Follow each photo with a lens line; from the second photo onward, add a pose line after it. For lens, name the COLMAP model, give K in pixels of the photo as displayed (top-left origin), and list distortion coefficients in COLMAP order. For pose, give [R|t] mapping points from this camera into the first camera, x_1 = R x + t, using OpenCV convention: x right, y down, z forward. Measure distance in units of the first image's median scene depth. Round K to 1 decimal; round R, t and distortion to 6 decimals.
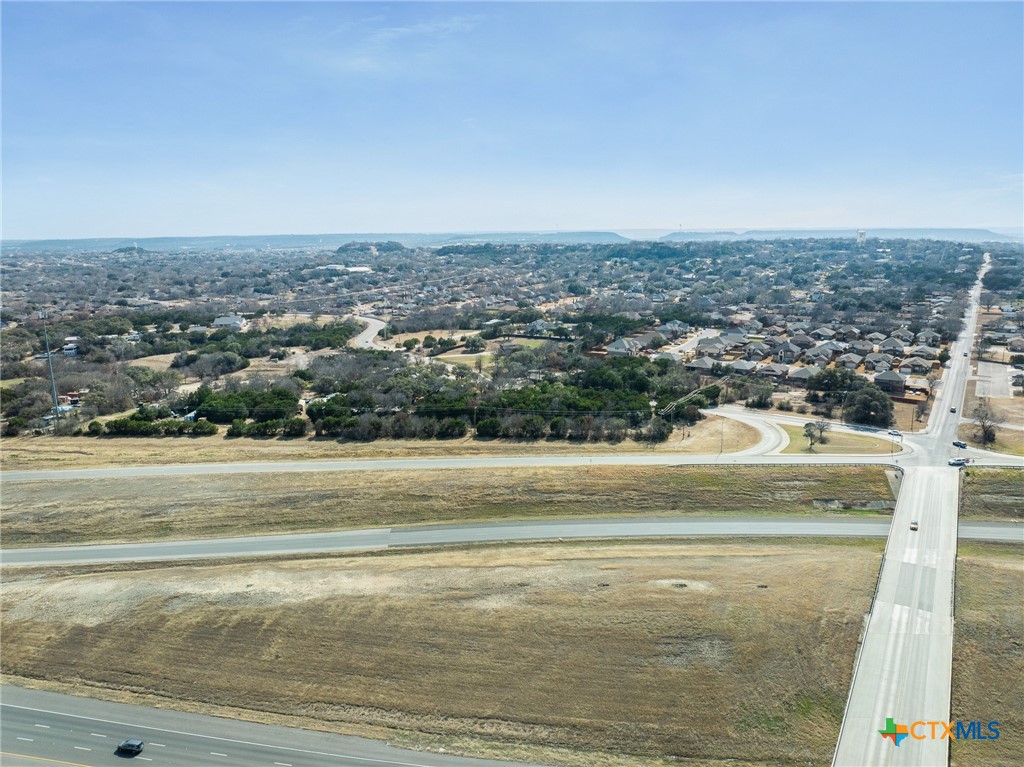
lens RADIAL K [[721.2, 0, 516.4], [0, 721.2, 382.5], [0, 0, 1]] dist [-0.044995, 0.007463]
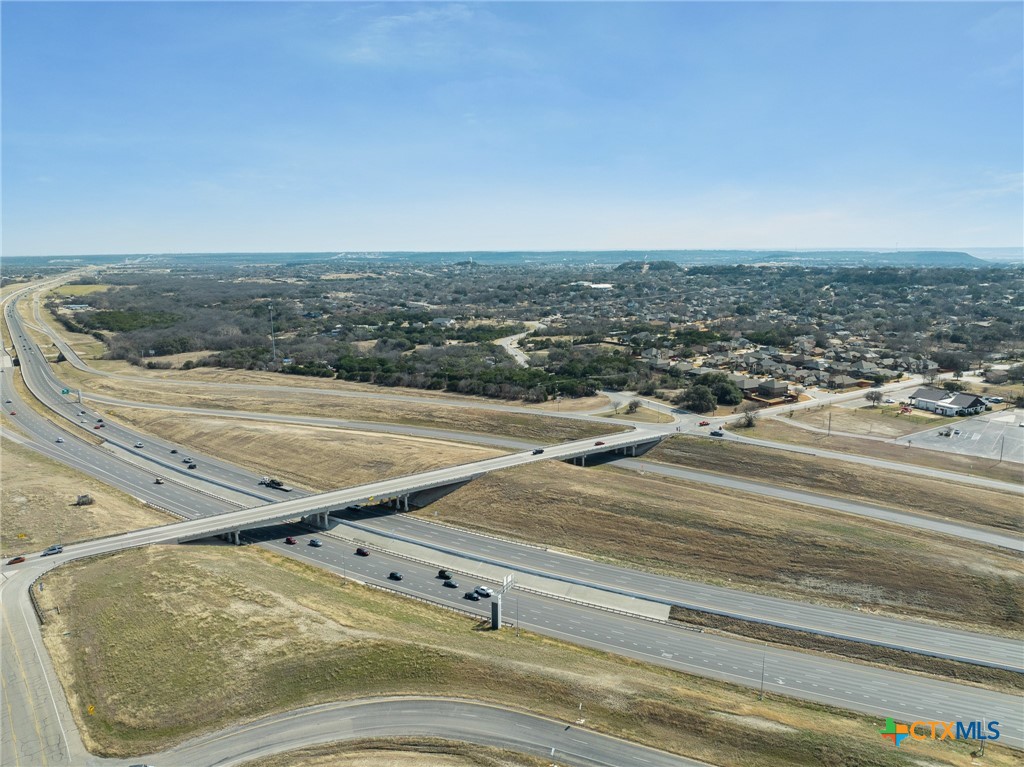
lens RADIAL K [[721.2, 0, 516.4], [0, 721.2, 382.5], [0, 0, 1]] dist [-0.044995, 0.007463]
pose [[0.882179, 0.087122, -0.462786, 0.848815], [-0.095734, 0.995395, 0.004896, 0.032316], [0.461081, 0.039985, 0.886457, -0.404658]]
